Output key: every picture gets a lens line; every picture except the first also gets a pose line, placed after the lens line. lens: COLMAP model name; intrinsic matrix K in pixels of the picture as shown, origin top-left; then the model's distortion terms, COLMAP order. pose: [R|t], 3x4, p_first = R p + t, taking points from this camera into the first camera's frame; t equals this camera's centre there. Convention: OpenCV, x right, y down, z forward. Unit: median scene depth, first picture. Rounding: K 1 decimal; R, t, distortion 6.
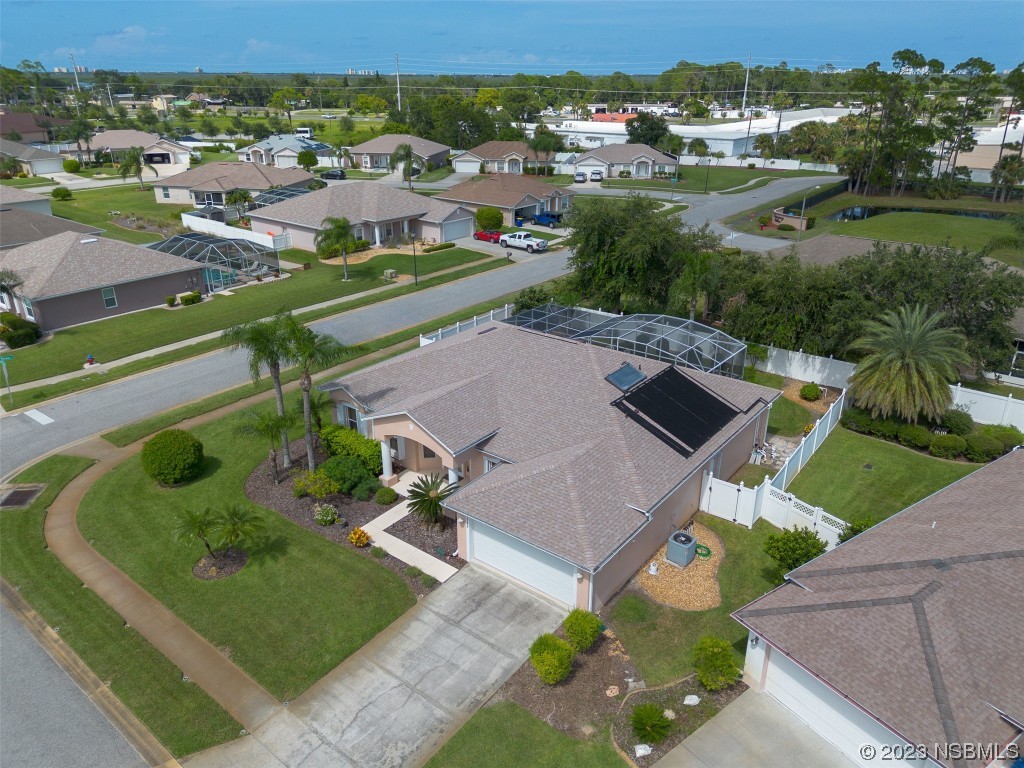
lens RADIAL K [[724.3, 0, 512.6], [0, 724.3, 386.5], [0, 0, 1]] dist [0.055337, -0.046542]
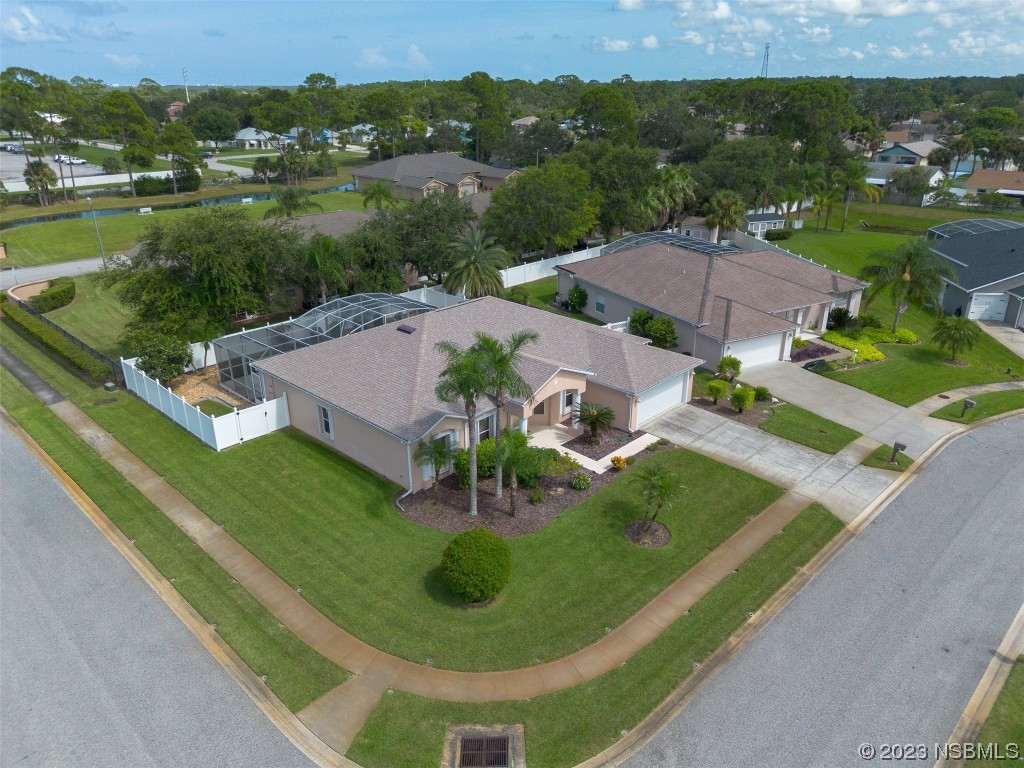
lens RADIAL K [[724.3, 0, 512.6], [0, 724.3, 386.5], [0, 0, 1]] dist [0.055337, -0.046542]
pose [[0.106287, -0.381980, 0.918038, -0.474383], [0.396823, 0.862853, 0.313076, -0.128177], [-0.911721, 0.331023, 0.243288, 0.305755]]
